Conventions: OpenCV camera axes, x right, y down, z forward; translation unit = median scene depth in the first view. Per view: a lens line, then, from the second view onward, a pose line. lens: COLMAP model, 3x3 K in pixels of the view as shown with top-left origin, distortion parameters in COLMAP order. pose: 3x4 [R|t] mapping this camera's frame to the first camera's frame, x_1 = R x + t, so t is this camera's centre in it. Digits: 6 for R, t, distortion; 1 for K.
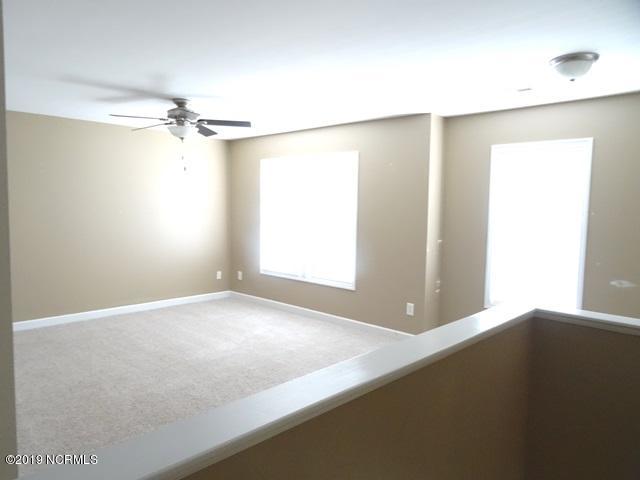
lens RADIAL K [[444.9, 0, 324.7], [0, 444.9, 235.8], [0, 0, 1]] dist [-0.018686, -0.004296]
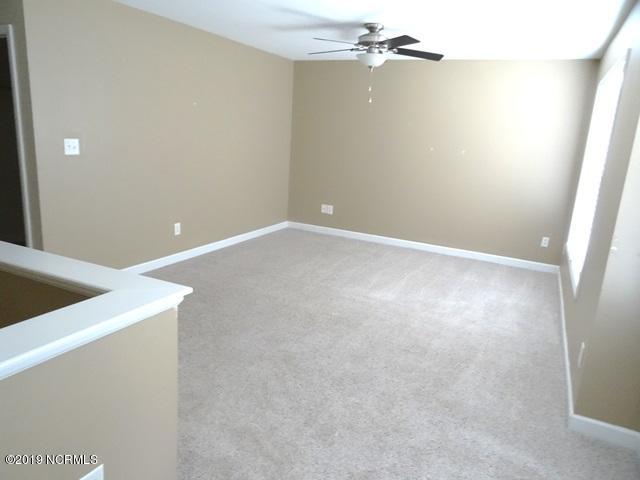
lens RADIAL K [[452.5, 0, 324.3], [0, 452.5, 240.4], [0, 0, 1]] dist [0.000513, -0.001559]
pose [[0.315334, 0.229414, -0.920833, 0.581537], [-0.130320, 0.971615, 0.197438, -0.033119], [0.939990, 0.057743, 0.336280, 0.560179]]
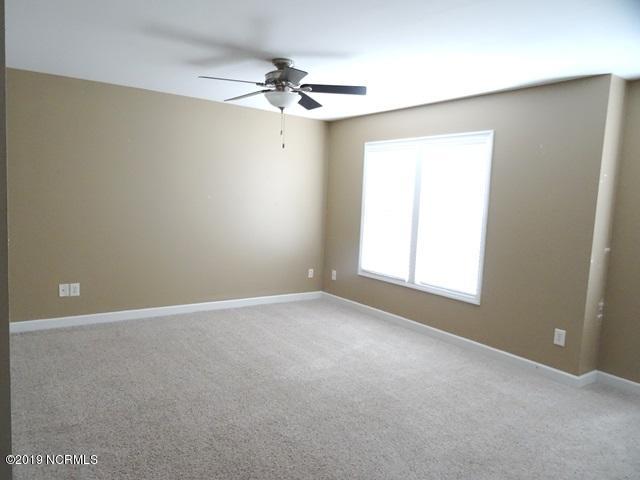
lens RADIAL K [[449.9, 0, 320.0], [0, 449.9, 240.0], [0, 0, 1]] dist [0.000232, 0.000278]
pose [[0.979719, 0.048501, -0.194420, -0.073303], [-0.044806, 0.998723, 0.023360, 0.000004], [0.195304, -0.014175, 0.980640, 0.182723]]
